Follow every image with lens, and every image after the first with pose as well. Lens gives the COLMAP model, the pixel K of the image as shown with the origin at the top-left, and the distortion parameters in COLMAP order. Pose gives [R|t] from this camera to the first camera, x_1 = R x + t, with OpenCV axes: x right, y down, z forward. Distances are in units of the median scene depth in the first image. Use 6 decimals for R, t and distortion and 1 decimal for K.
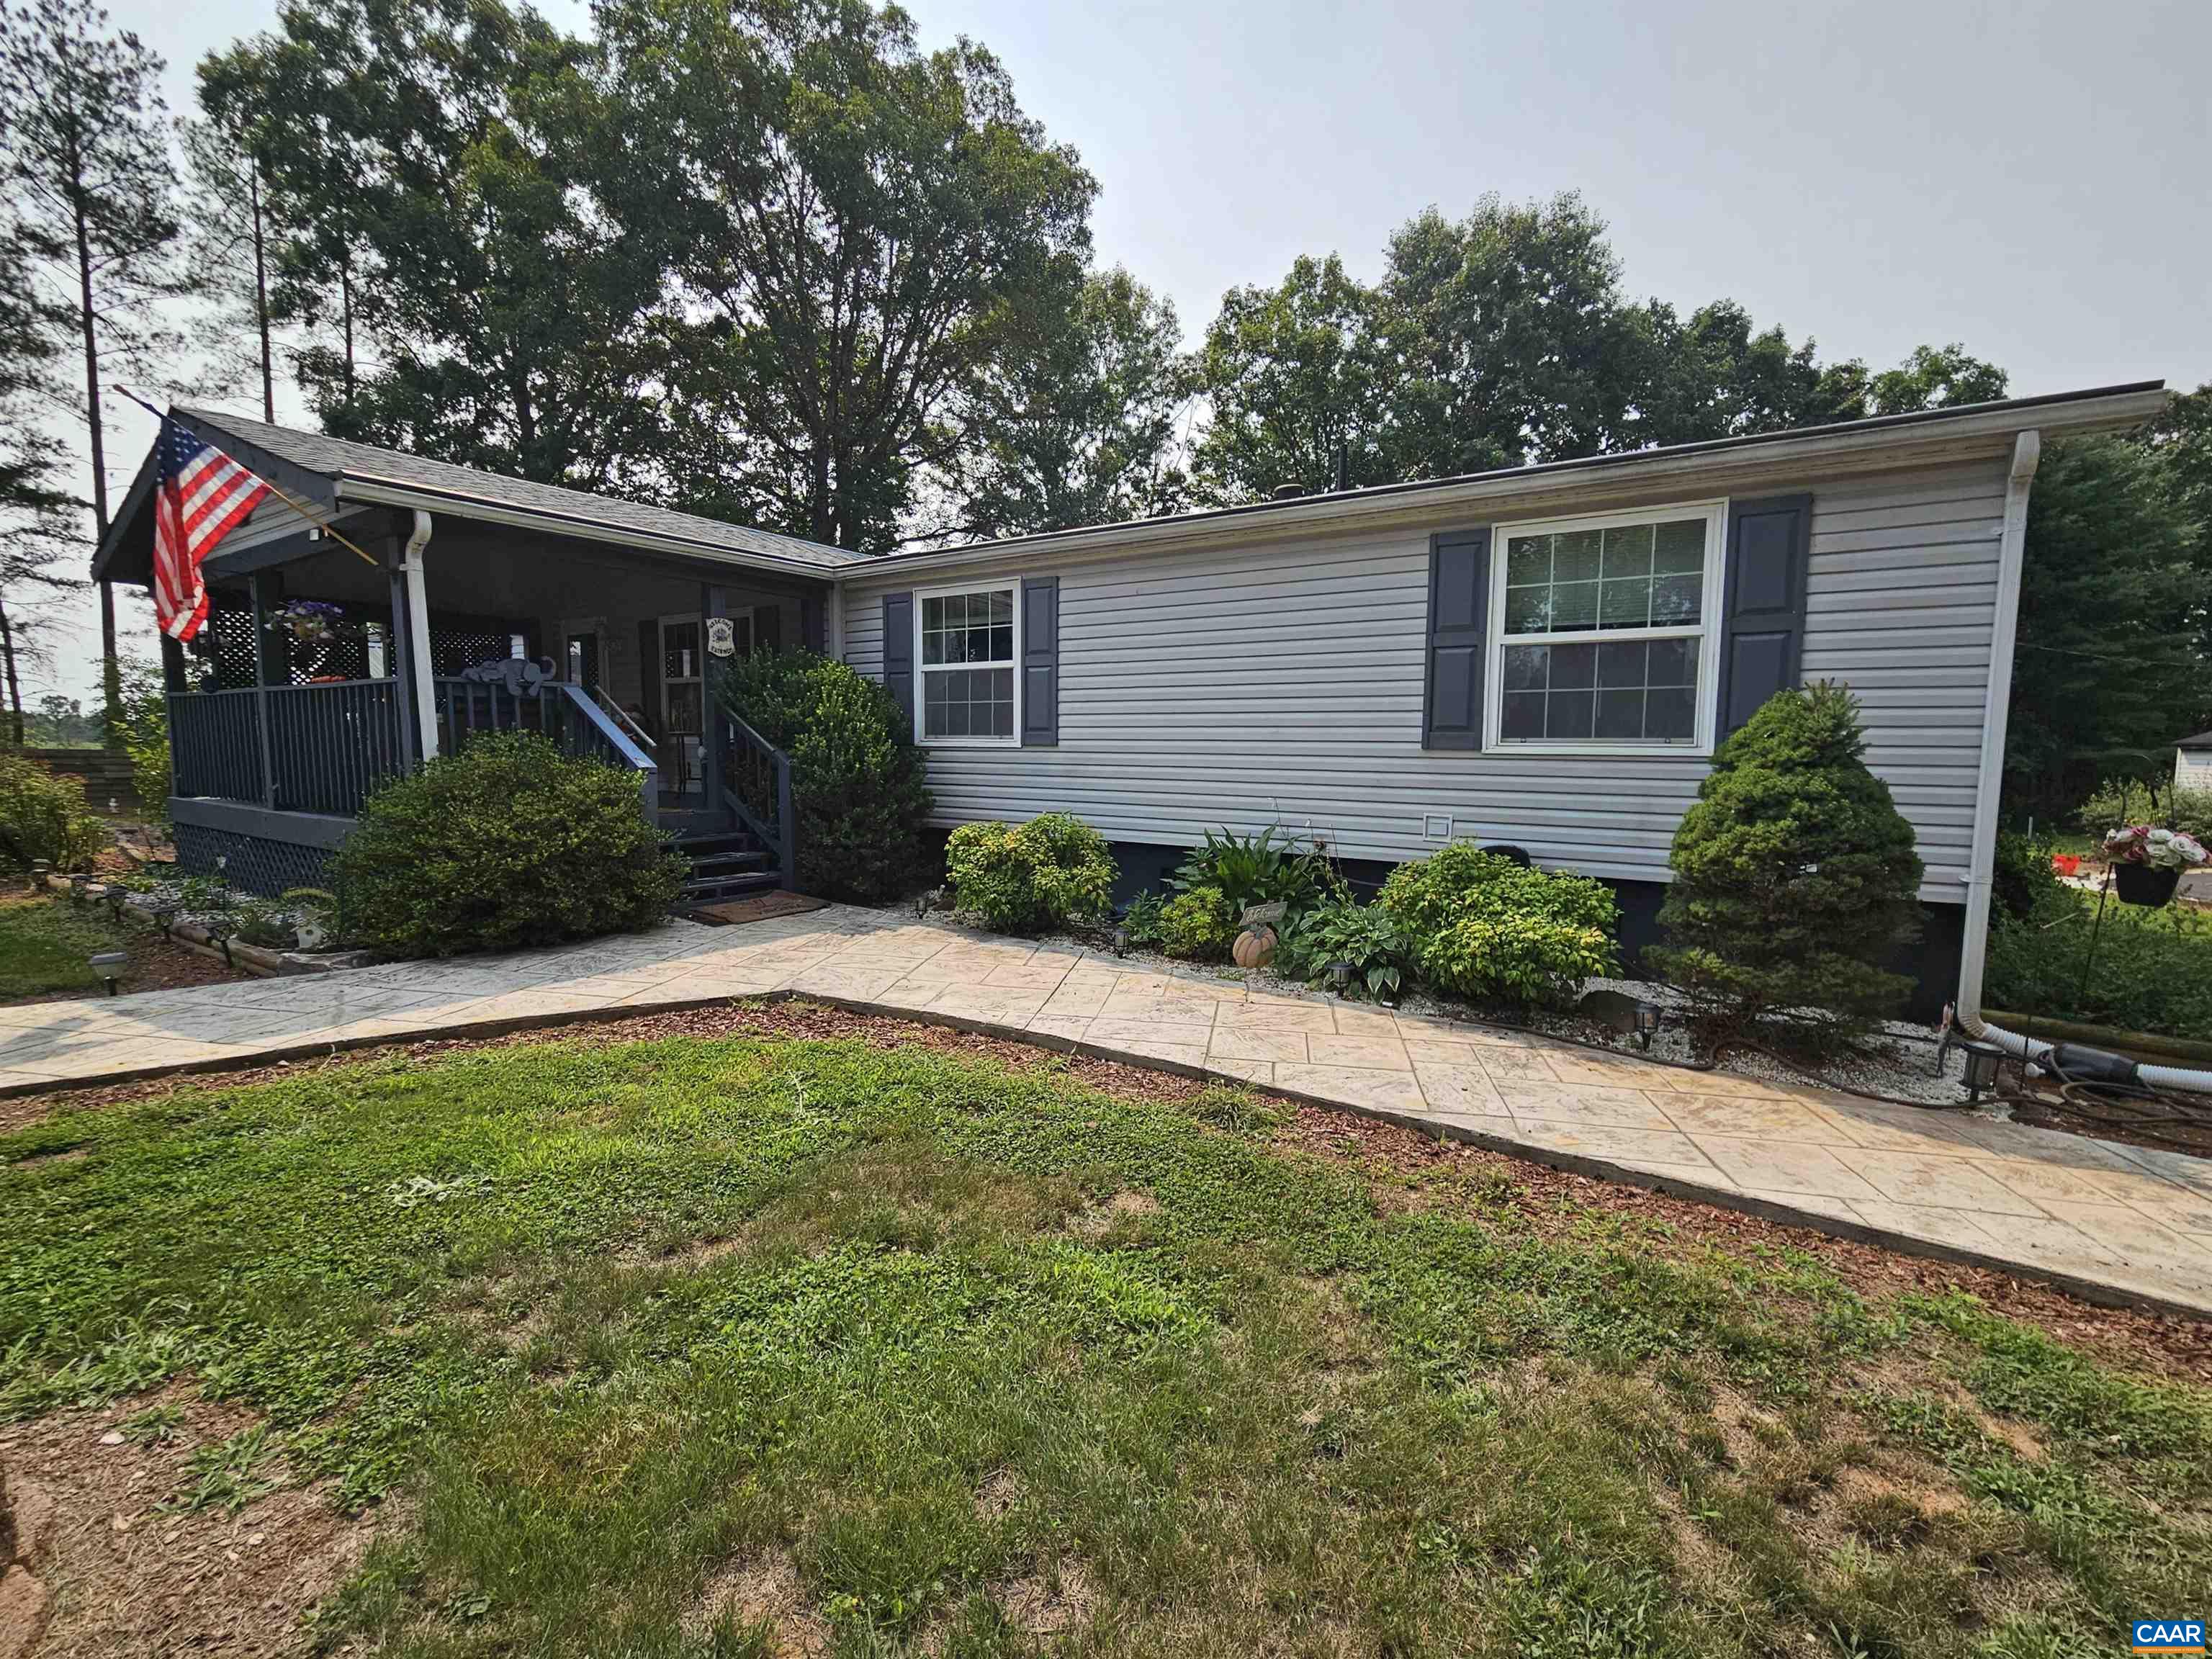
lens RADIAL K [[950.7, 0, 1109.0], [0, 950.7, 833.9], [0, 0, 1]] dist [-0.001140, 0.000406]
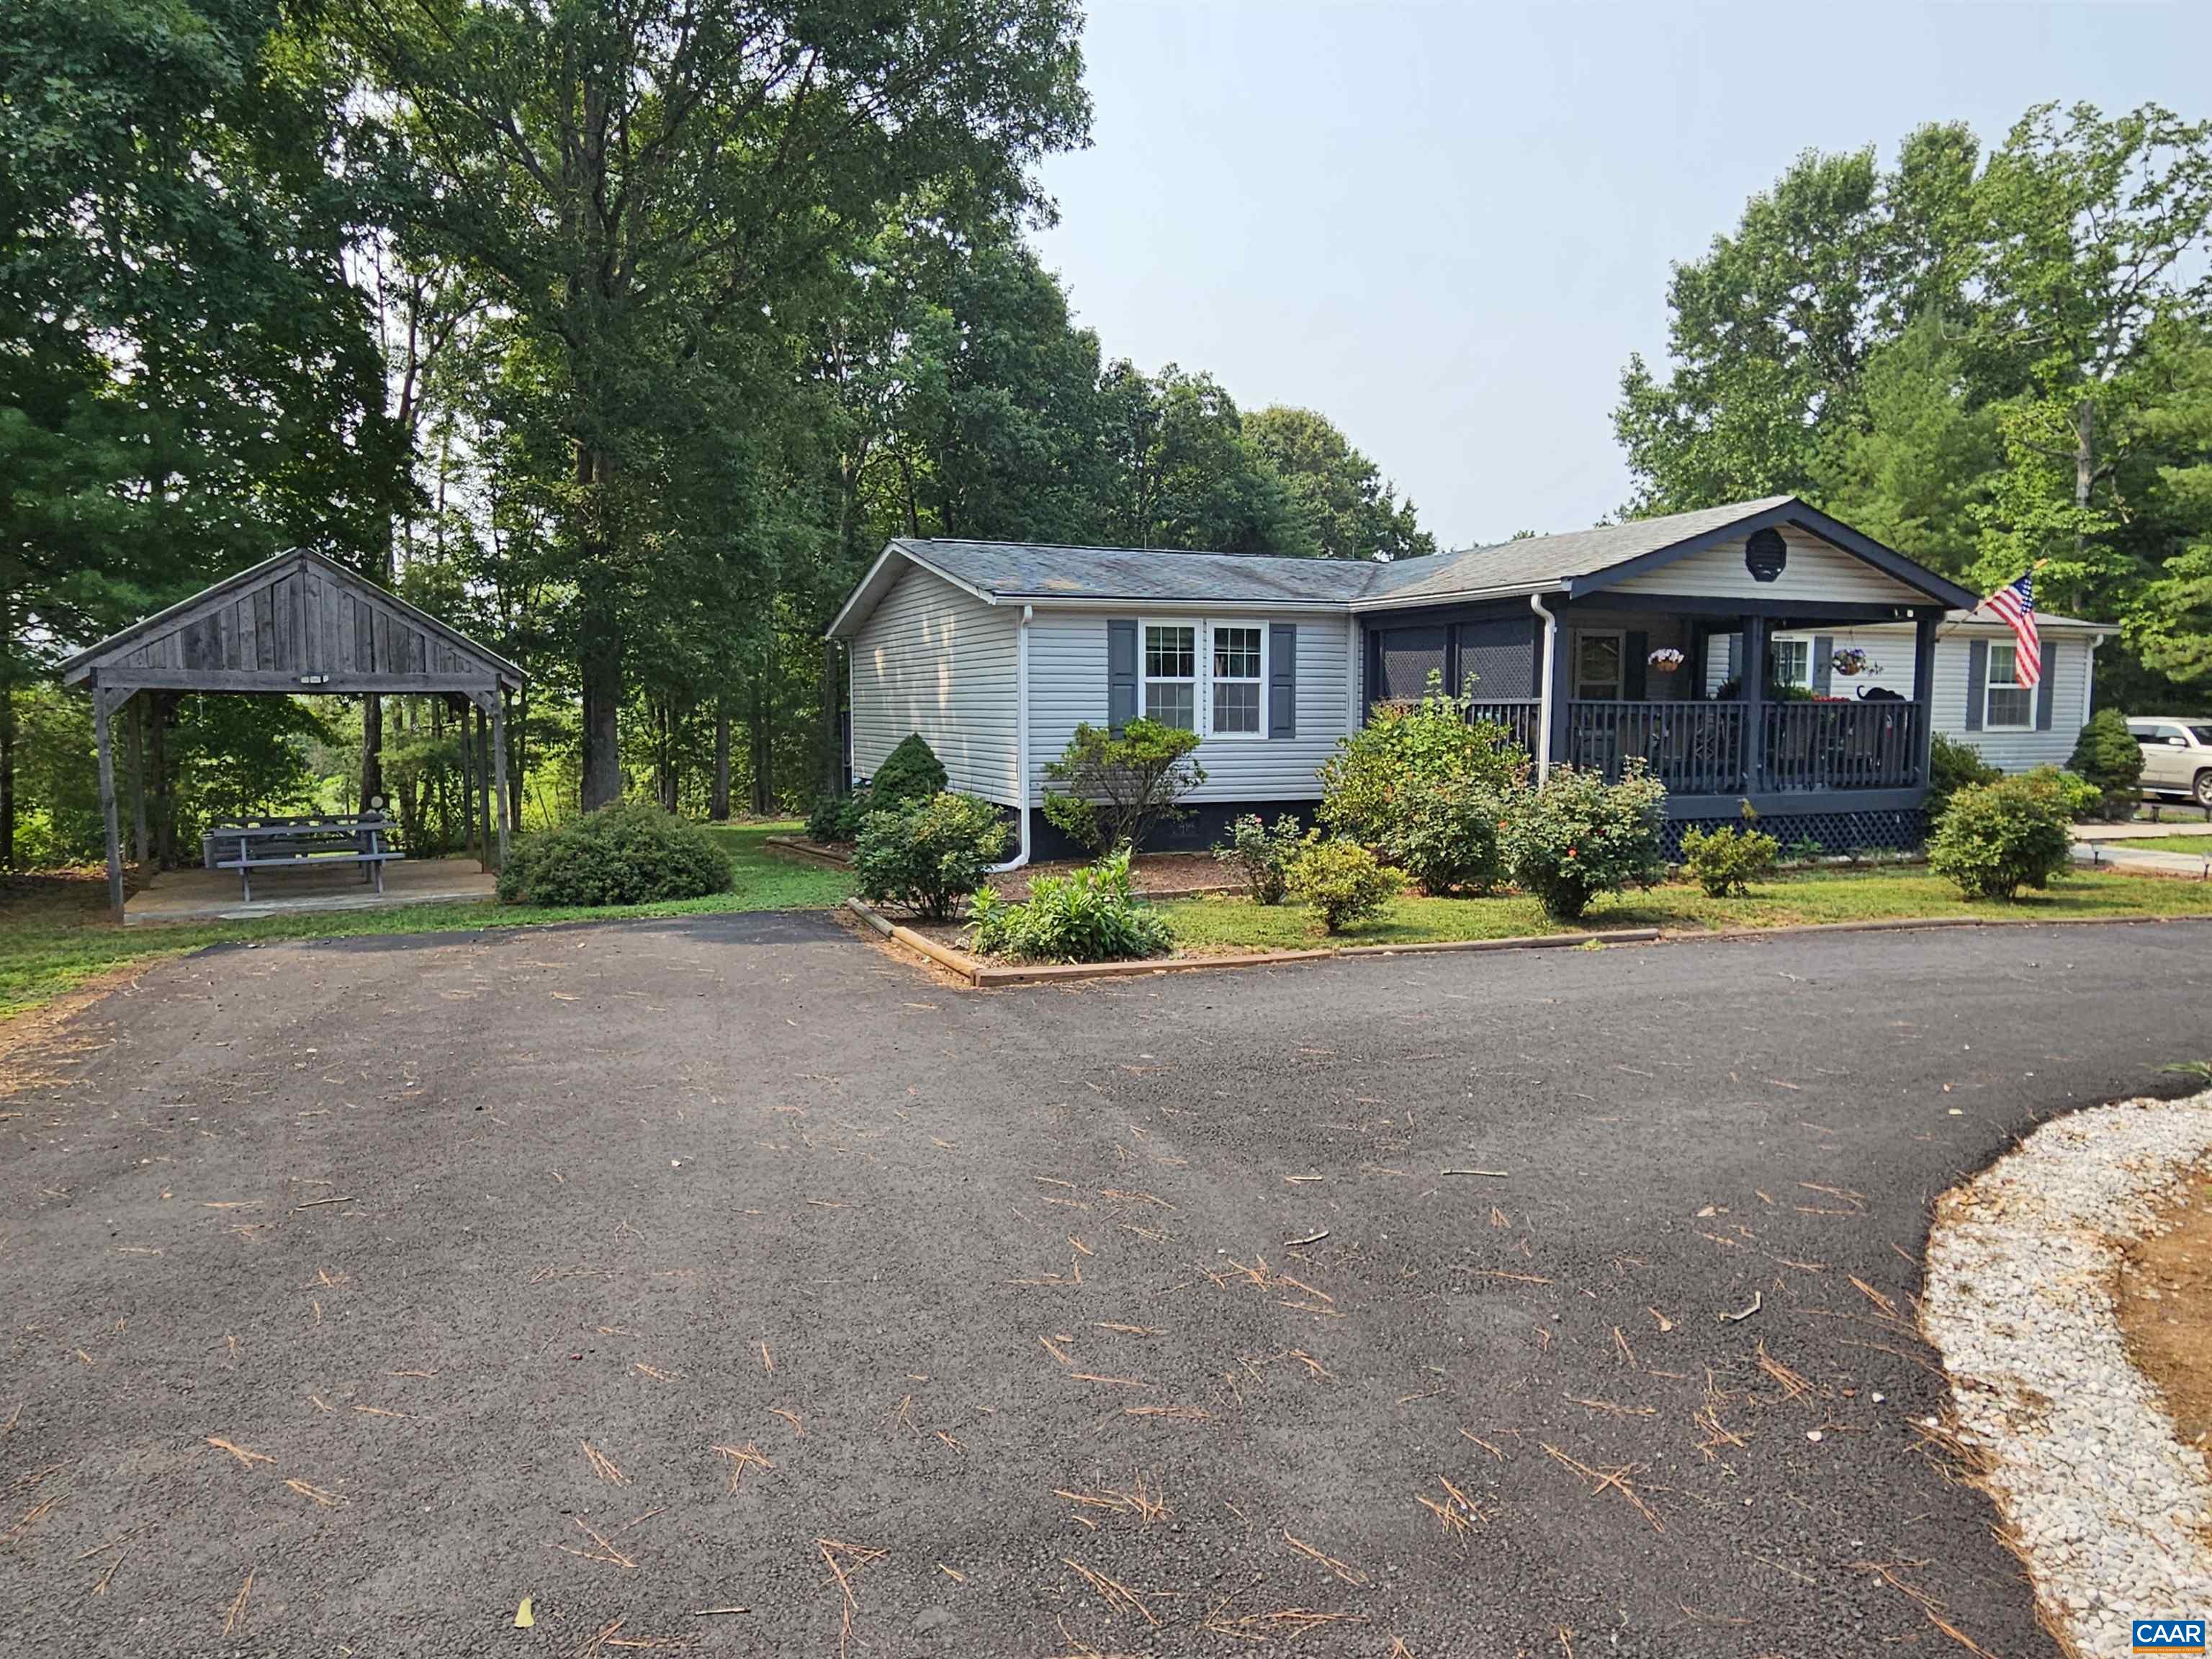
lens RADIAL K [[1419.1, 0, 1093.3], [0, 1419.1, 829.4], [0, 0, 1]] dist [-0.001609, 0.000445]
pose [[0.570539, -0.077211, 0.817633, -2.701347], [0.083233, 0.995881, 0.035964, -0.108053], [-0.817042, 0.047535, 0.574616, 0.548159]]
